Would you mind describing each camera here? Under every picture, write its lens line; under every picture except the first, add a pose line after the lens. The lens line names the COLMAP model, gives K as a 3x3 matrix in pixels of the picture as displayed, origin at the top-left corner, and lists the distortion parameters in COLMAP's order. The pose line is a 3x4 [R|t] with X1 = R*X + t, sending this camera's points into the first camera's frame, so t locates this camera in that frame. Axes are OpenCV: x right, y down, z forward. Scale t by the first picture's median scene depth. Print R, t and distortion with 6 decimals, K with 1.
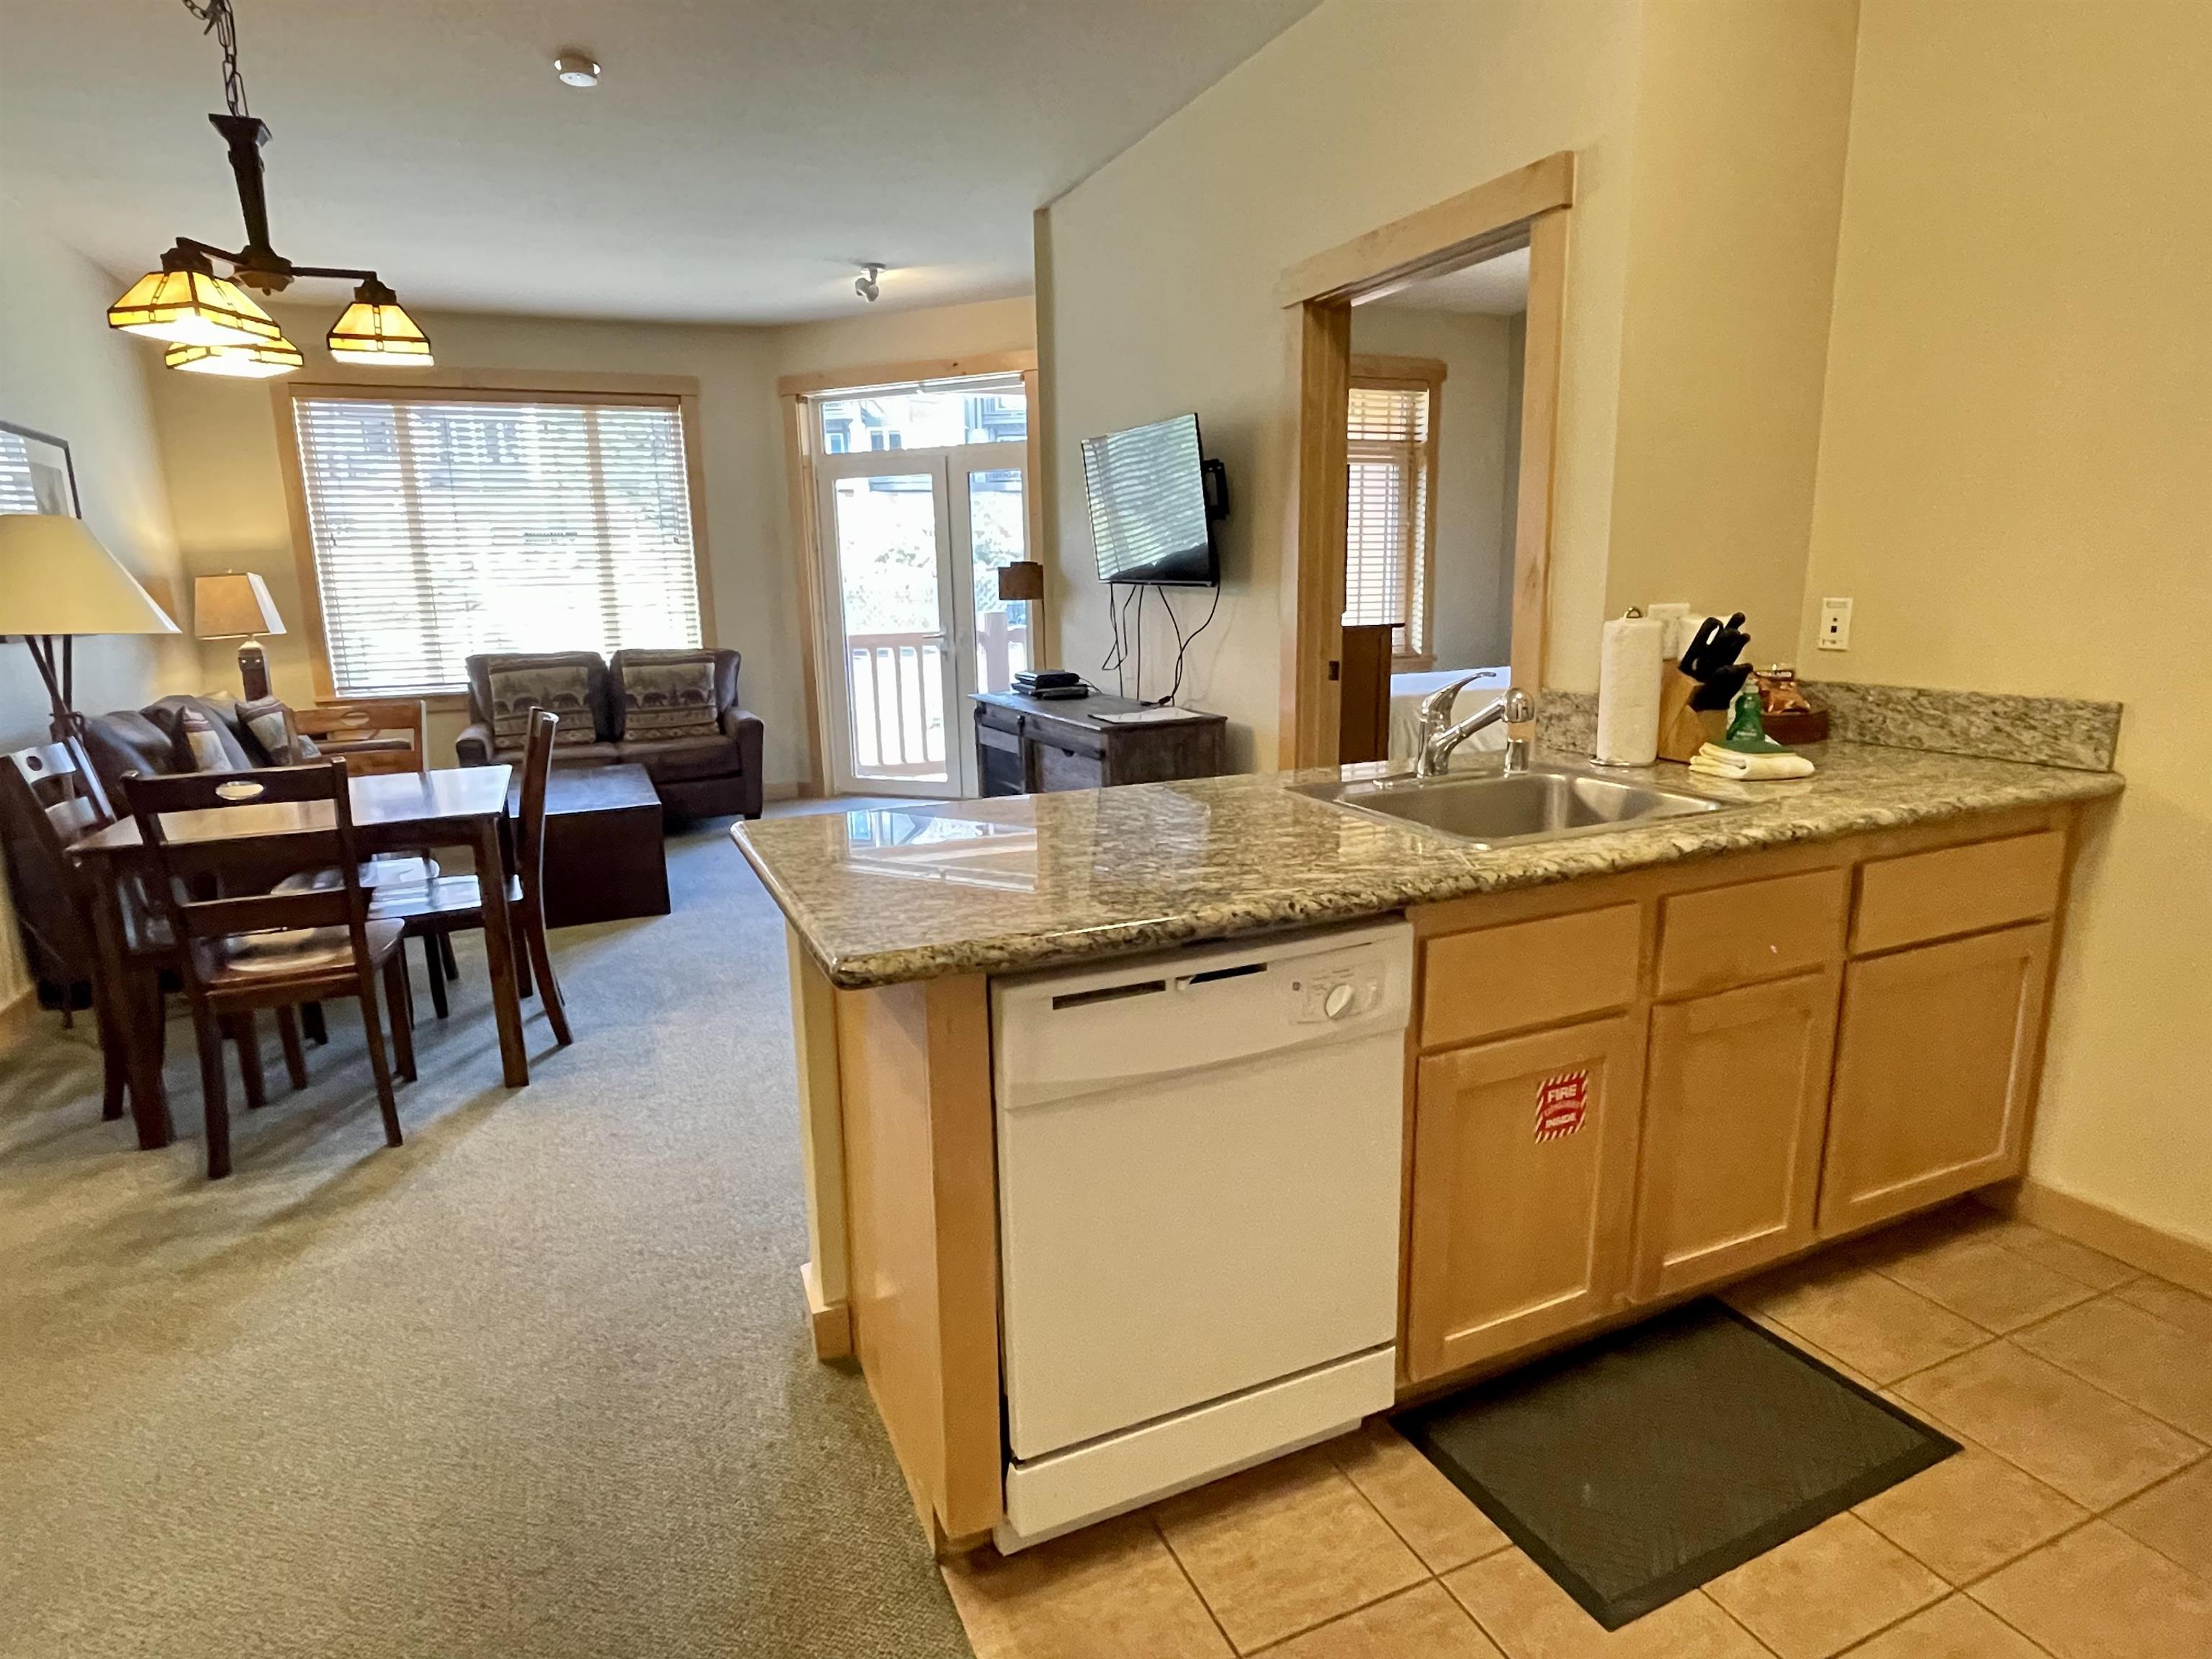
lens RADIAL K [[1188.8, 0, 1122.2], [0, 1188.8, 835.2], [0, 0, 1]] dist [-0.014363, -0.002450]
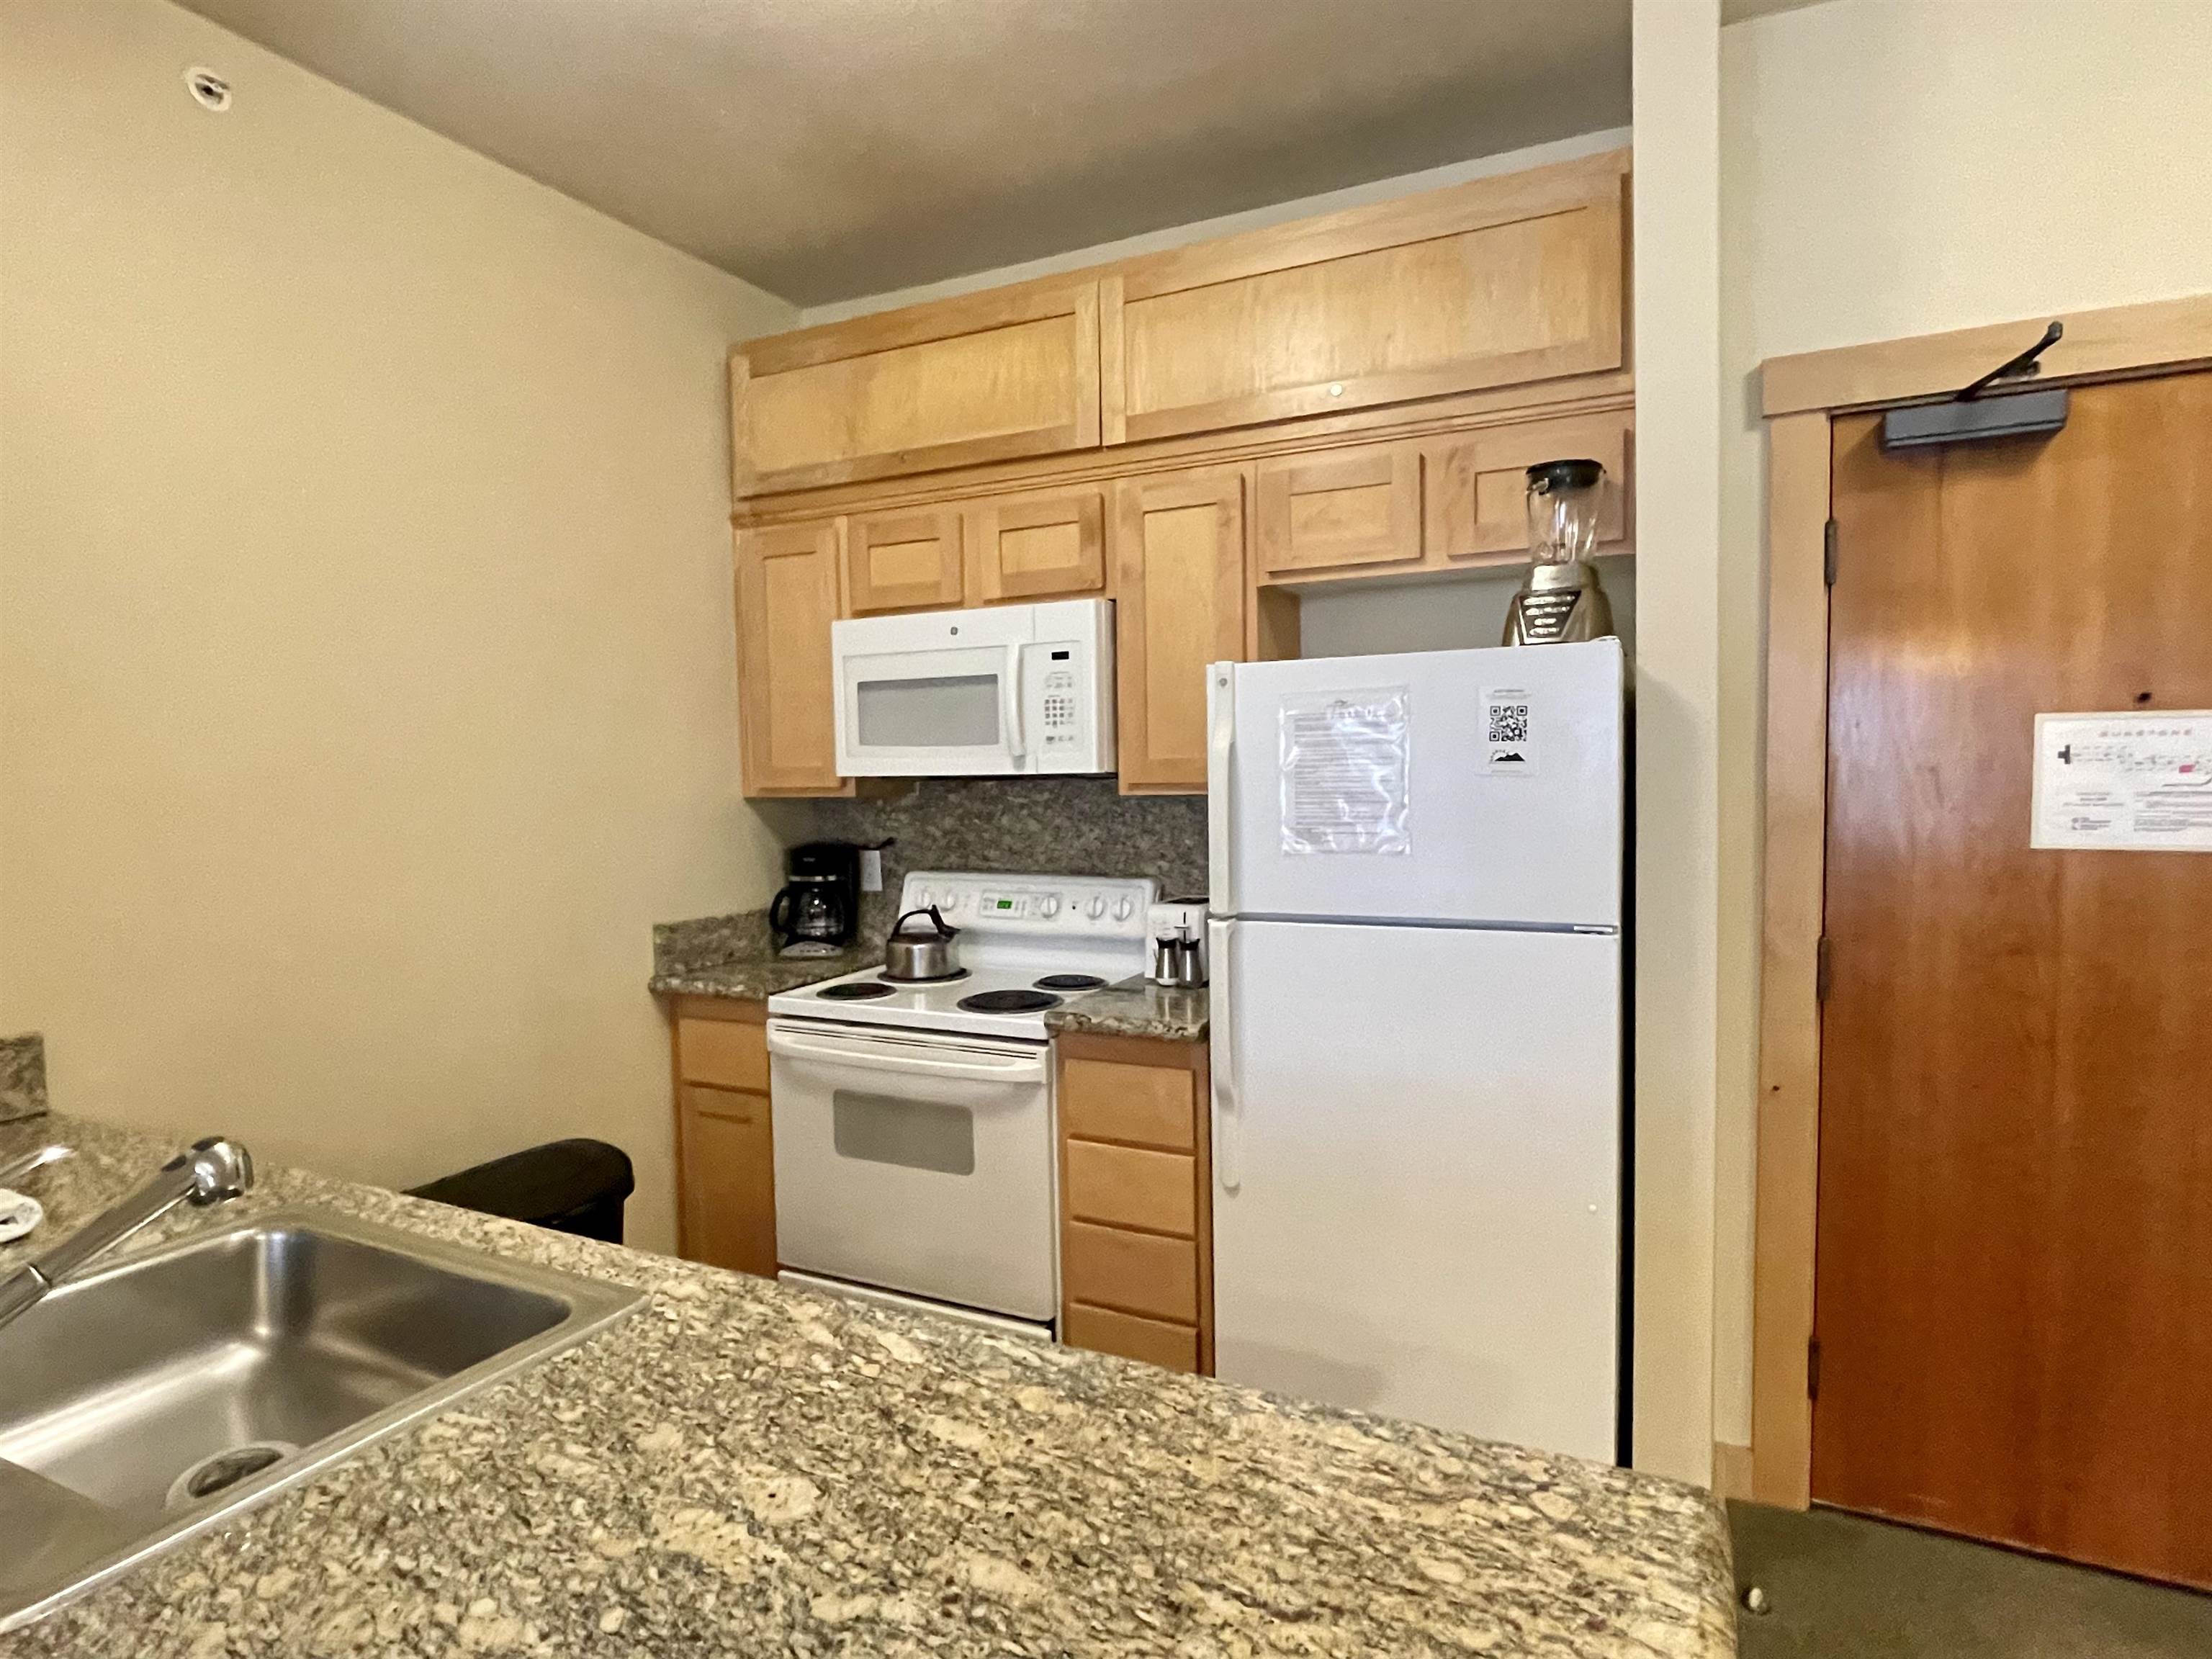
lens RADIAL K [[1188.8, 0, 1103.9], [0, 1188.8, 829.9], [0, 0, 1]] dist [-0.014363, -0.002450]
pose [[-0.625252, -0.015119, 0.780277, -0.338948], [0.188793, 0.967186, 0.170024, -0.271728], [-0.757243, 0.253619, -0.601880, 0.990106]]
